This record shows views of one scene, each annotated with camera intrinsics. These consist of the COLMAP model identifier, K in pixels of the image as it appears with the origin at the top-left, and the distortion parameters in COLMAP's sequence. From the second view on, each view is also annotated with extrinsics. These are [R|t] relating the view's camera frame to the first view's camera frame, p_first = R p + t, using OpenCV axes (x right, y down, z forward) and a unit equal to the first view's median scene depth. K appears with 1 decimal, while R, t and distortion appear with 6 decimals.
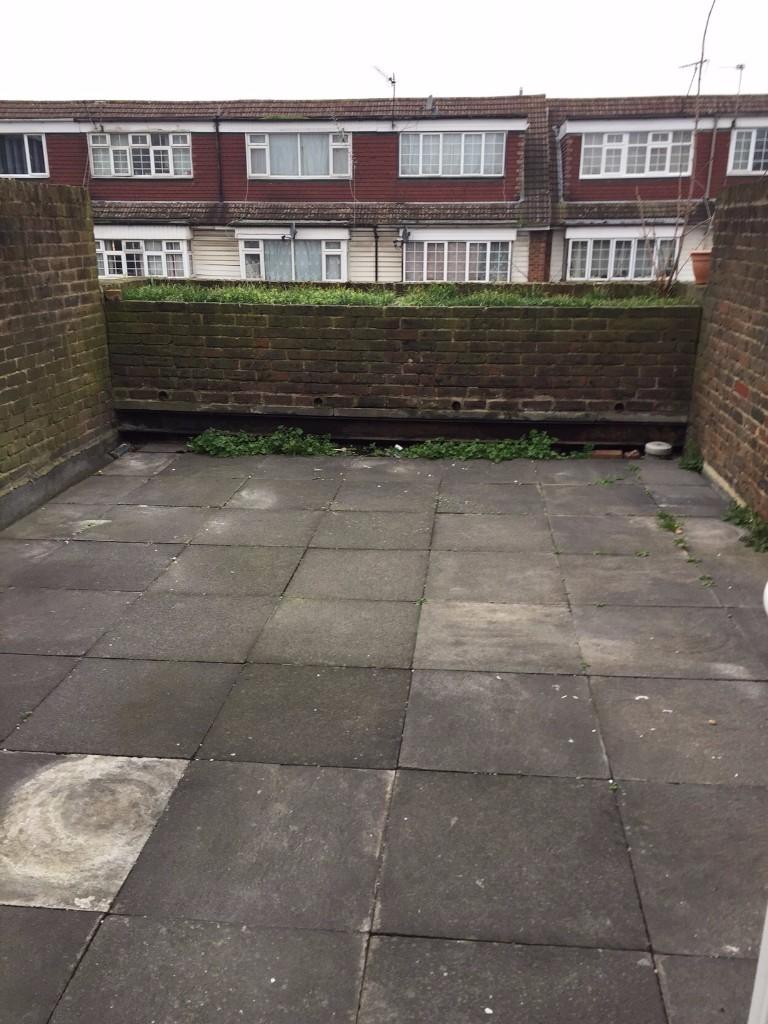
lens RADIAL K [[858.5, 0, 385.7], [0, 858.5, 512.5], [0, 0, 1]] dist [0.048091, -0.004987]
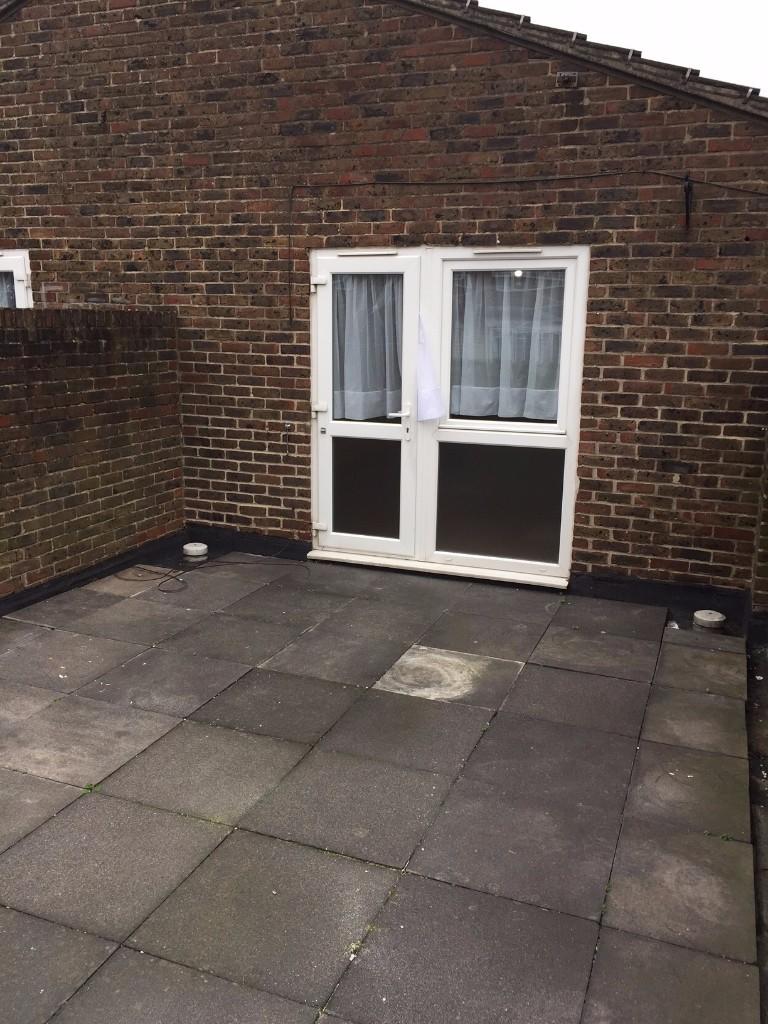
lens RADIAL K [[858.5, 0, 385.2], [0, 858.5, 512.6], [0, 0, 1]] dist [0.048091, -0.004987]
pose [[-0.963231, -0.069854, 0.259436, -0.639989], [0.073318, 0.860622, 0.503939, -0.786333], [-0.258479, 0.504431, -0.823856, 2.136206]]
